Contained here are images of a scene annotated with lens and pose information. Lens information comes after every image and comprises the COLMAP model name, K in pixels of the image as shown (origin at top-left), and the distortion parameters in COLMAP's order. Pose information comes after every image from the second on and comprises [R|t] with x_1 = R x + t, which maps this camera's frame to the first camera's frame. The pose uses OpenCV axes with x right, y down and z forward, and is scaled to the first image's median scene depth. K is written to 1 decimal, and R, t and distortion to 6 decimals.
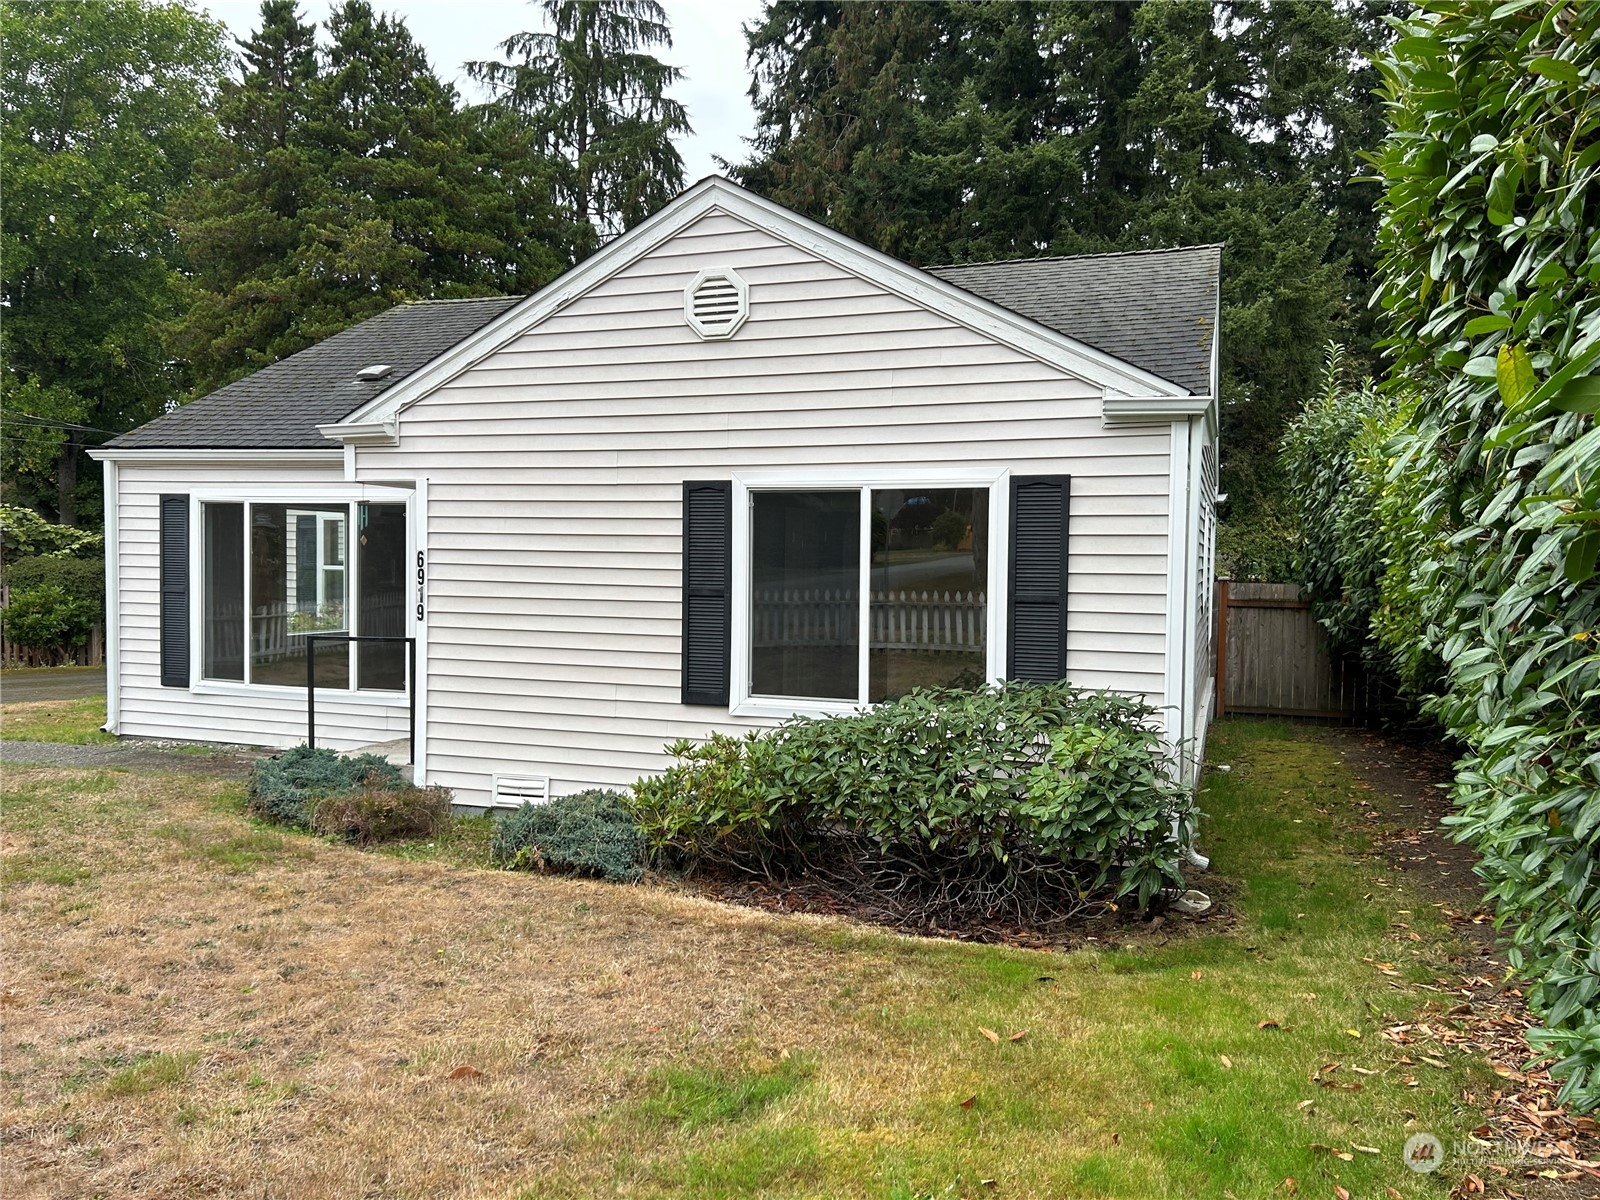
lens RADIAL K [[1203.6, 0, 803.0], [0, 1203.6, 602.5], [0, 0, 1]] dist [0.058402, -0.065378]
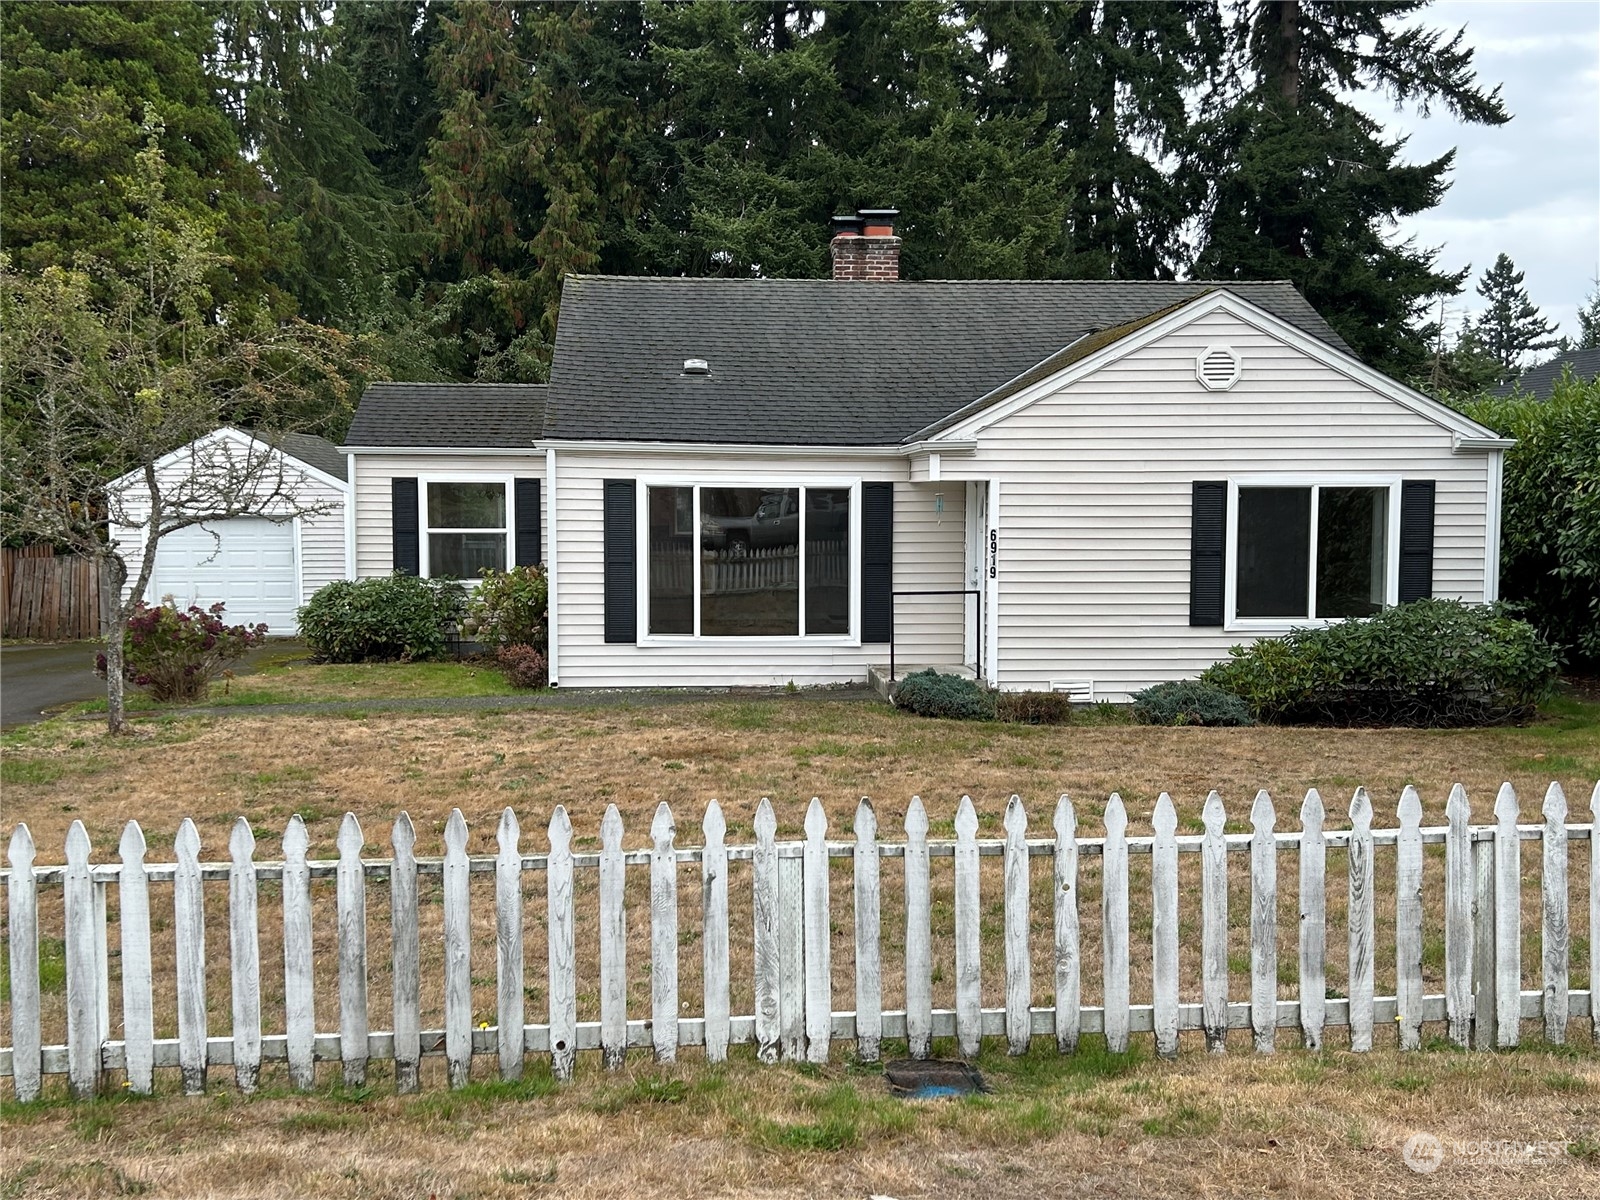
lens RADIAL K [[1594.2, 0, 796.0], [0, 1594.2, 607.1], [0, 0, 1]] dist [0.046376, 0.000000]
pose [[0.916147, -0.044008, 0.398420, -1.392609], [0.024980, 0.998291, 0.052829, -0.061035], [-0.400064, -0.038446, 0.915680, -0.680857]]
